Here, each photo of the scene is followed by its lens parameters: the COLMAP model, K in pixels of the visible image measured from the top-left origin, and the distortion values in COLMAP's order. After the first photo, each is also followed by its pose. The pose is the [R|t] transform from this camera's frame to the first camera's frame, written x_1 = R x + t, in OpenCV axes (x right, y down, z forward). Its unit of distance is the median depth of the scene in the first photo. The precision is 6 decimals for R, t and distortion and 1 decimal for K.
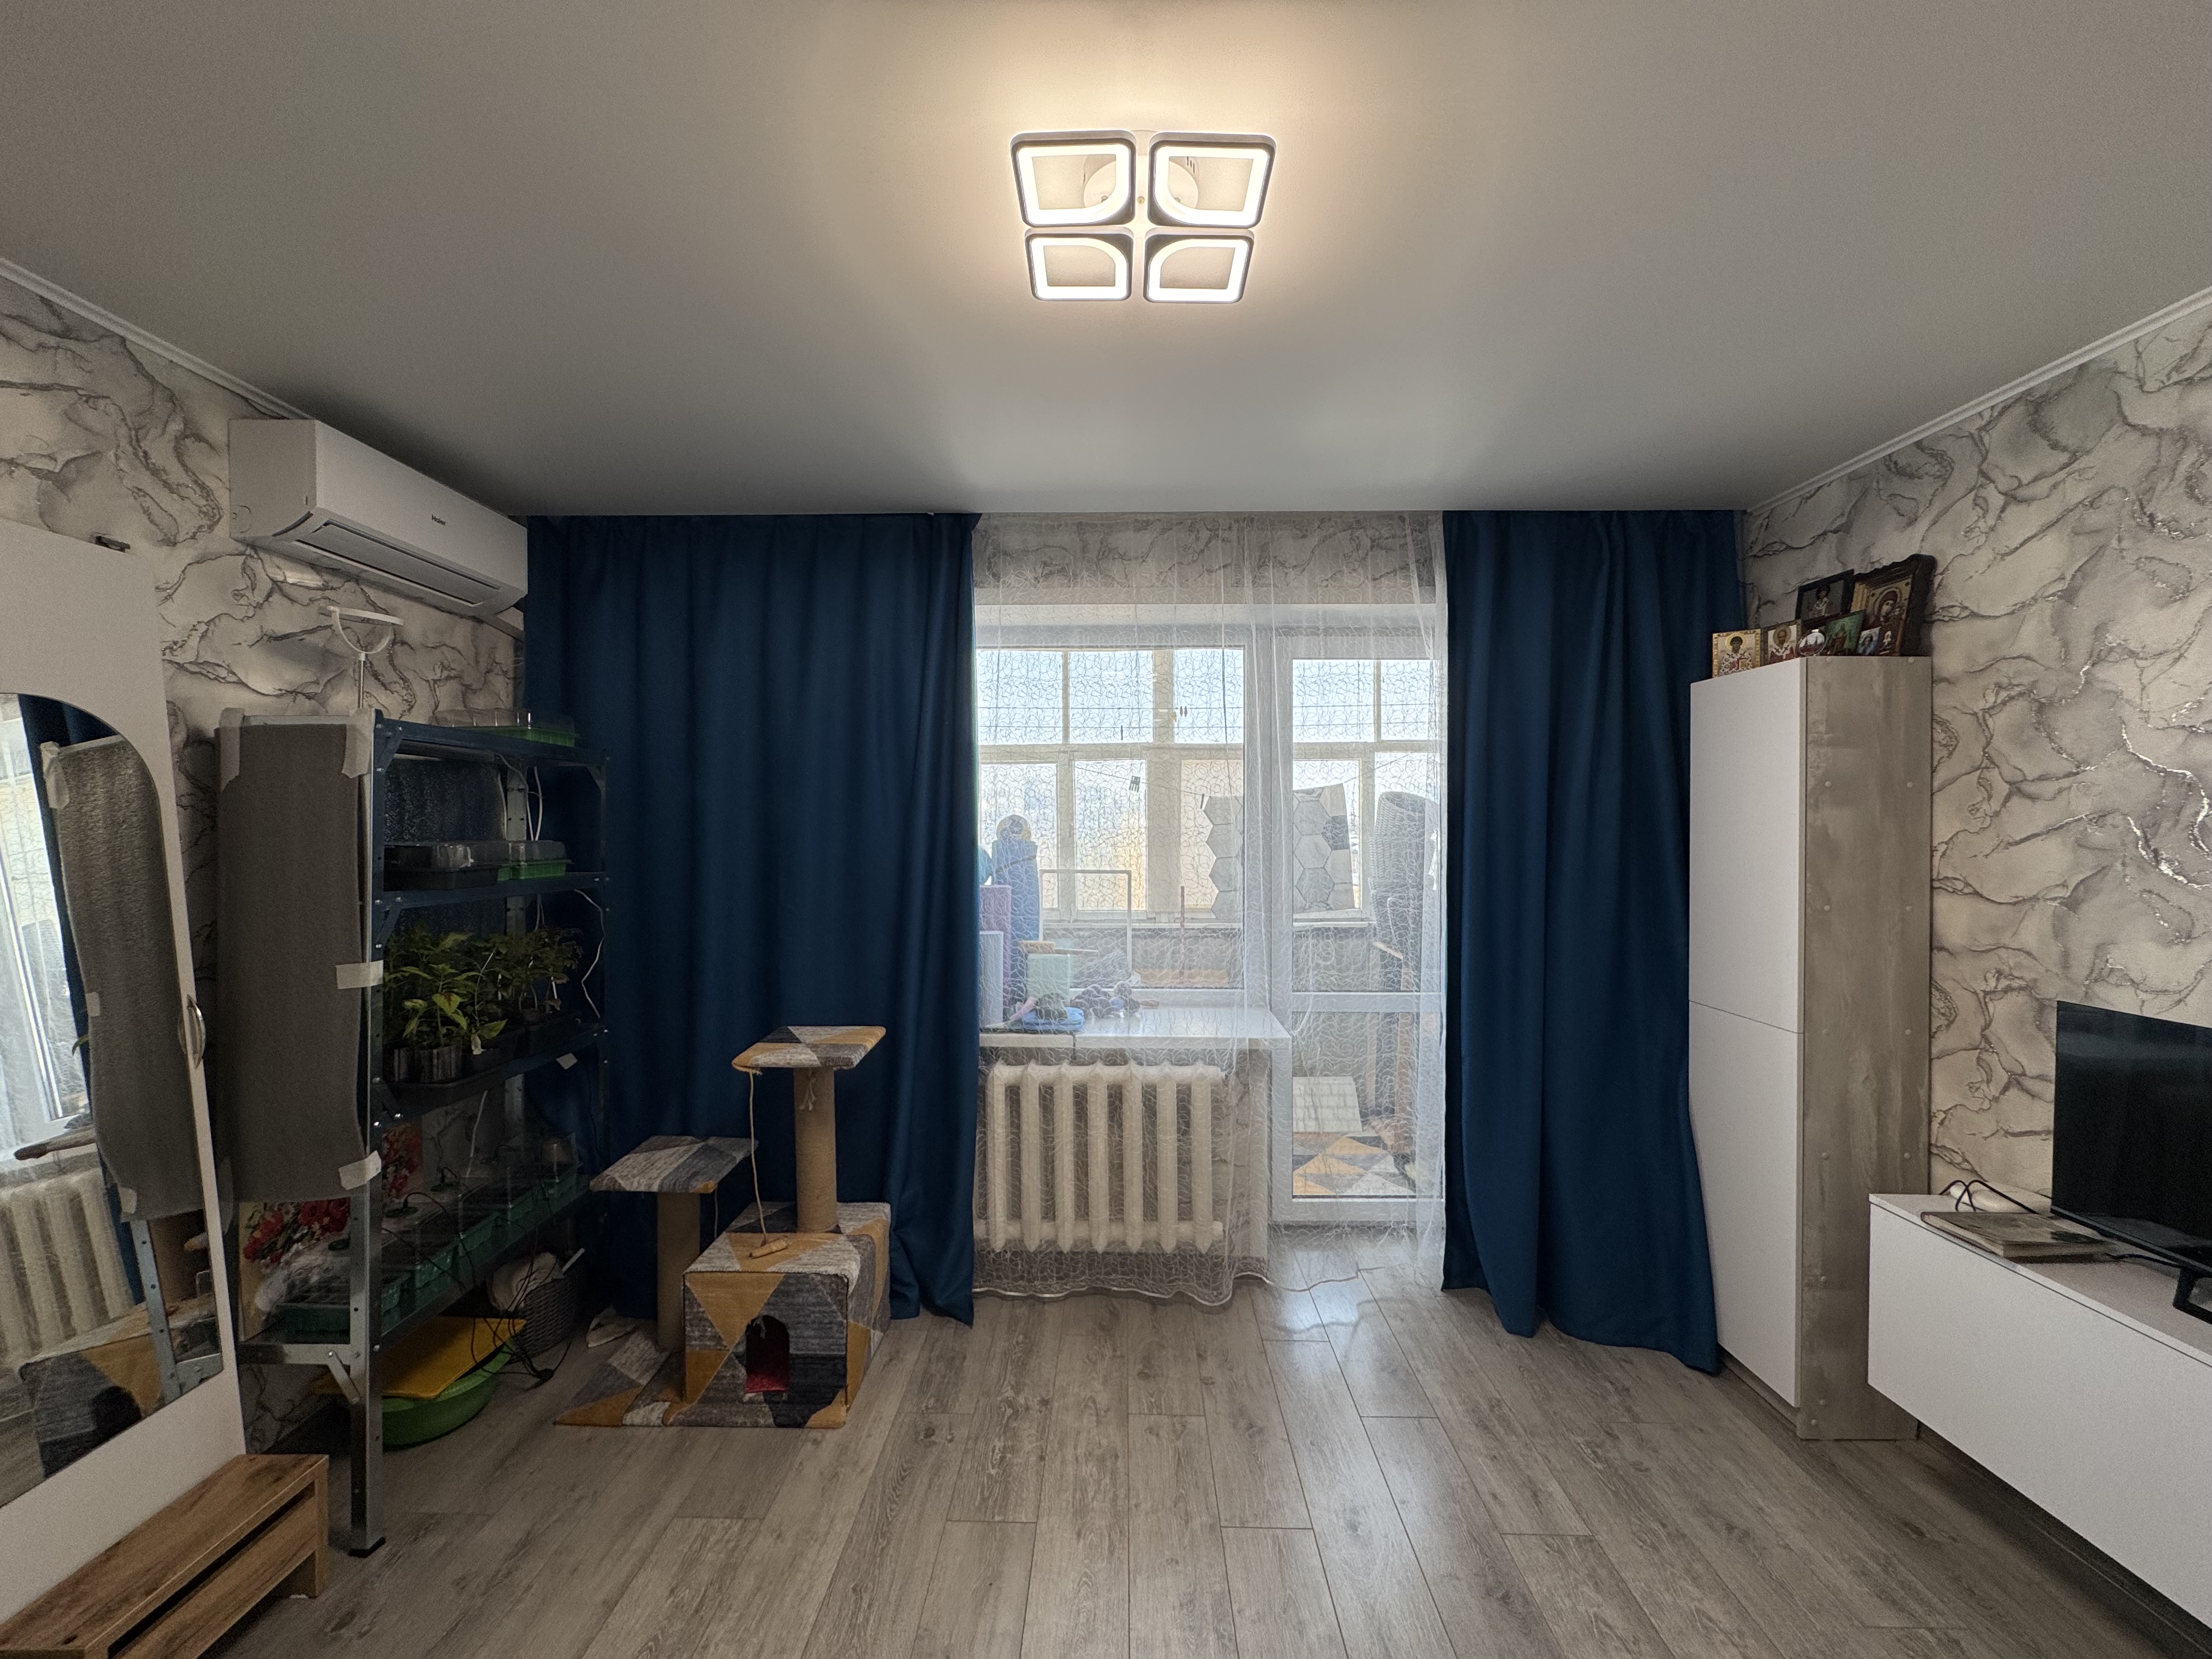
lens RADIAL K [[881.2, 0, 1104.0], [0, 881.2, 827.3], [0, 0, 1]] dist [-0.002697, 0.000497]
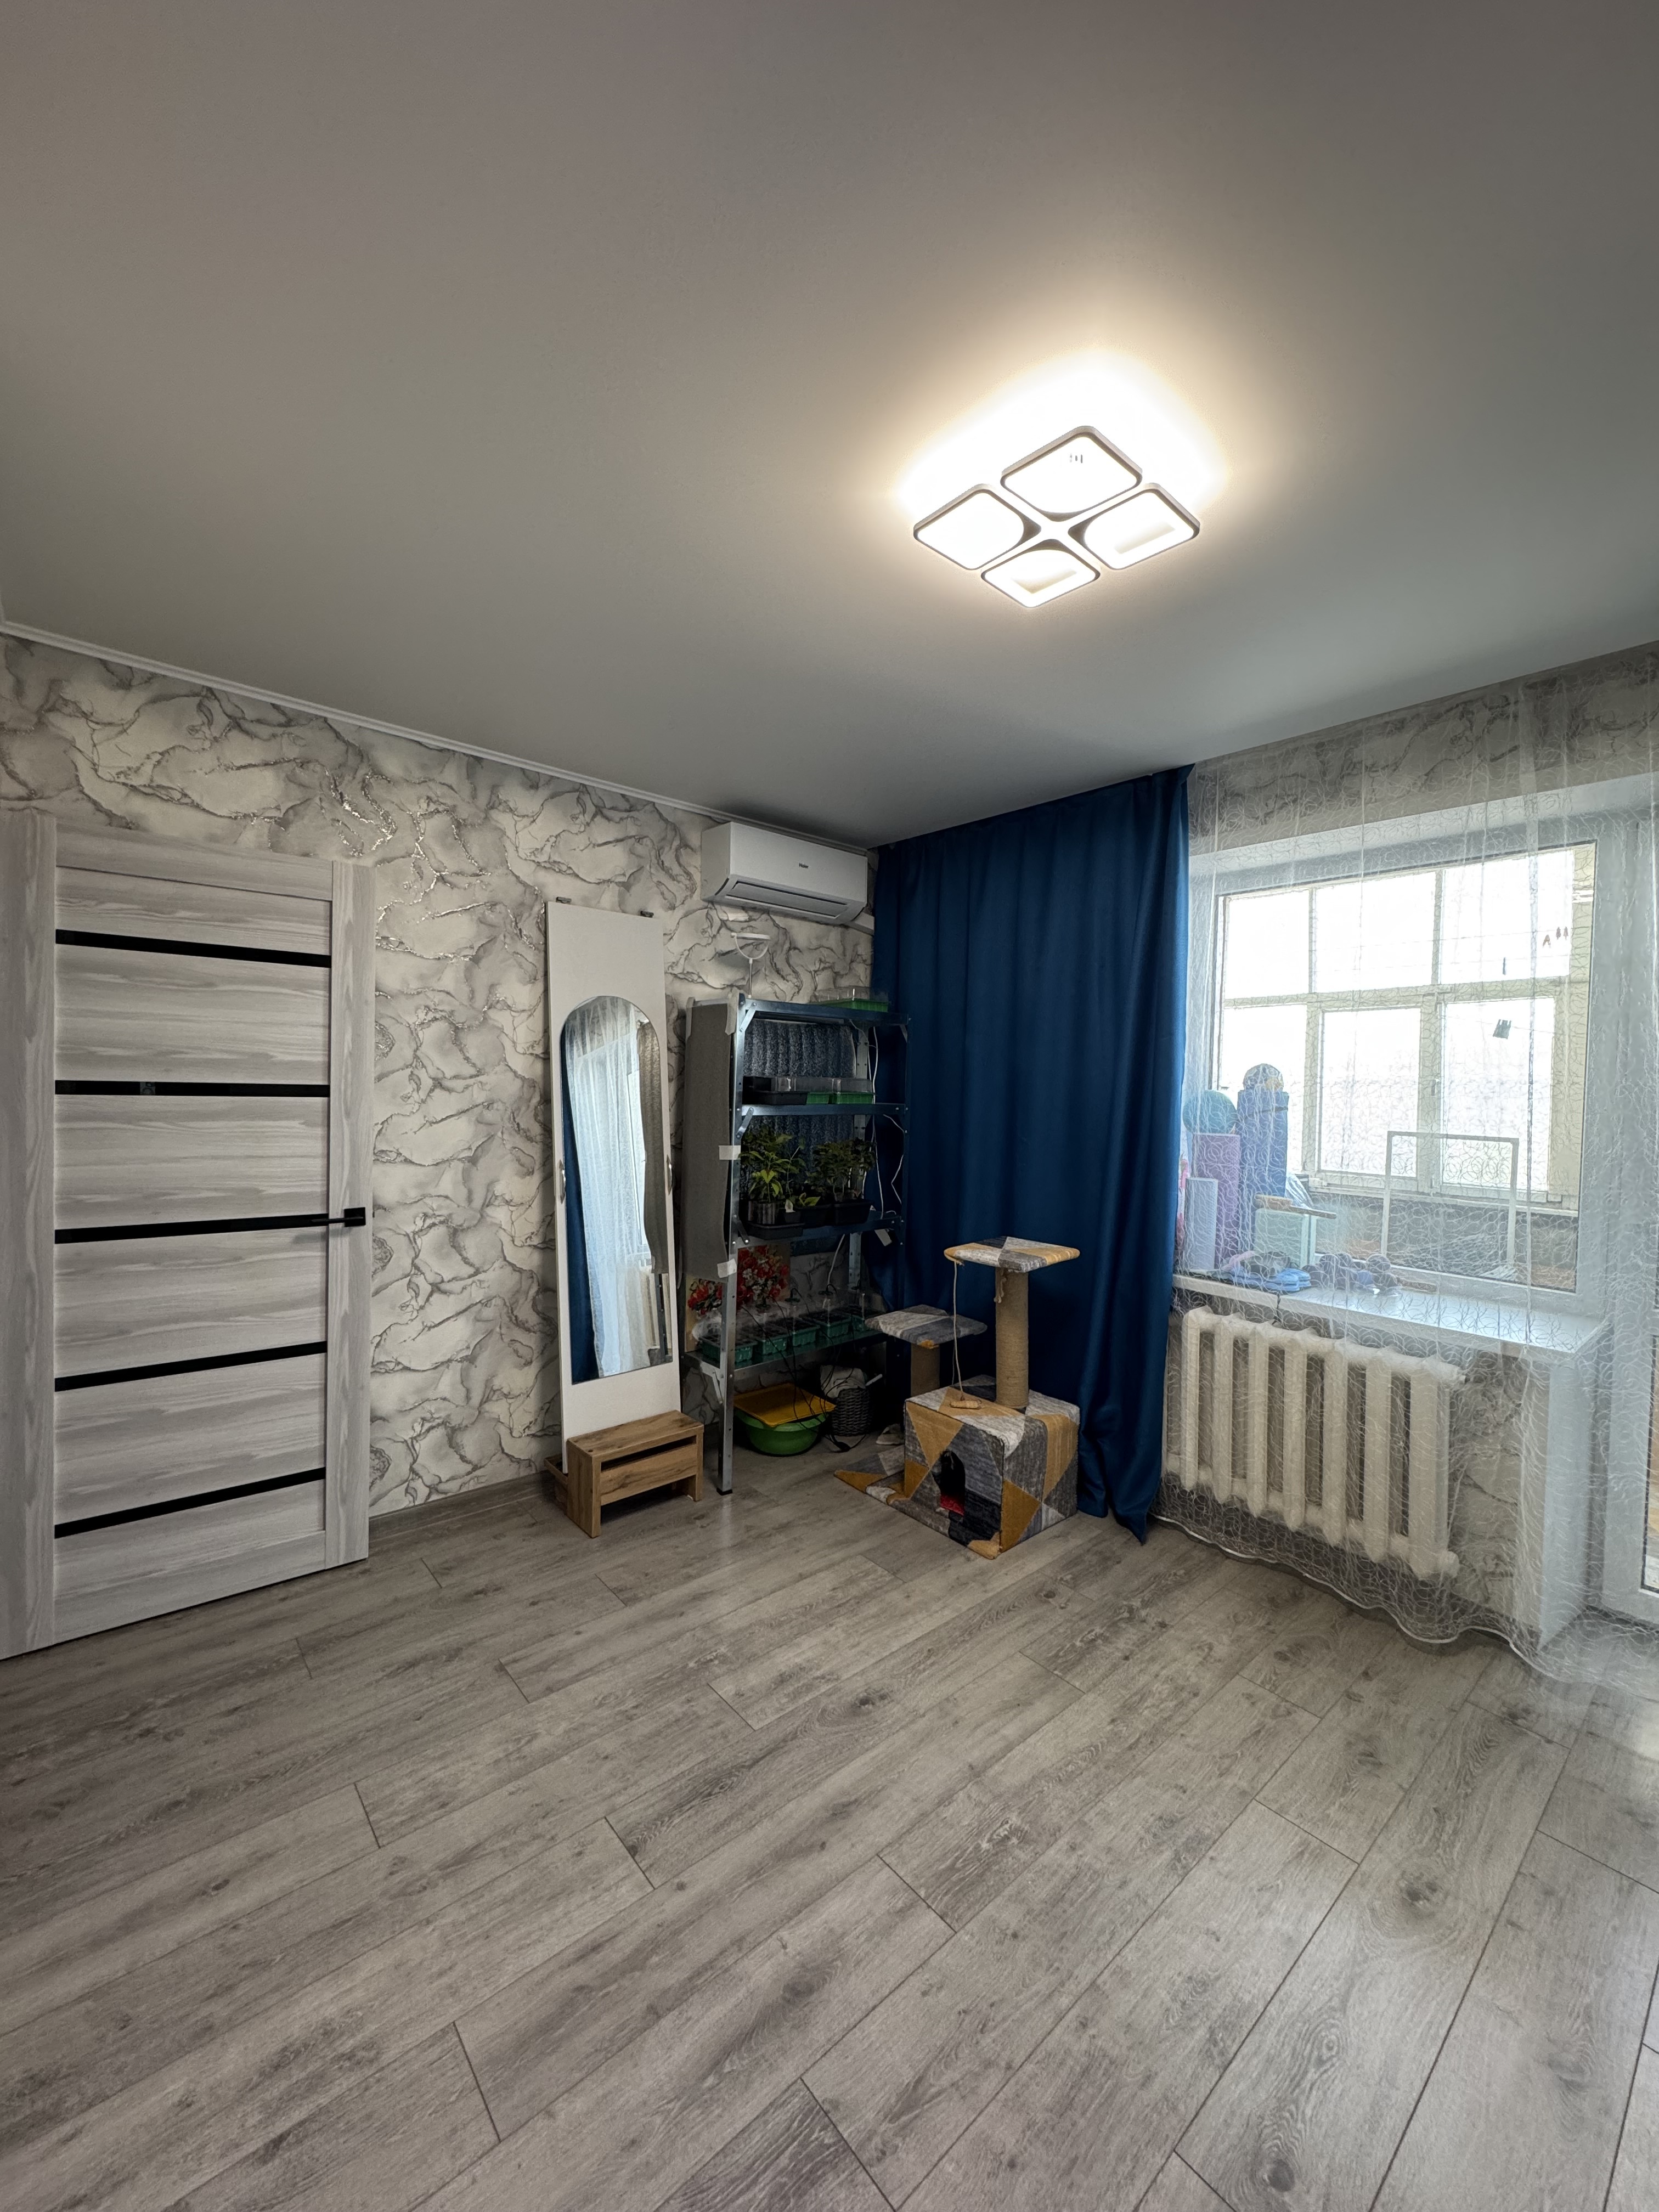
lens RADIAL K [[881.2, 0, 830.1], [0, 881.2, 1103.6], [0, 0, 1]] dist [-0.002697, 0.000497]
pose [[0.669845, 0.035373, -0.741658, 0.457946], [-0.022379, 0.999373, 0.027453, 0.020886], [0.742163, -0.001791, 0.670217, 0.015523]]
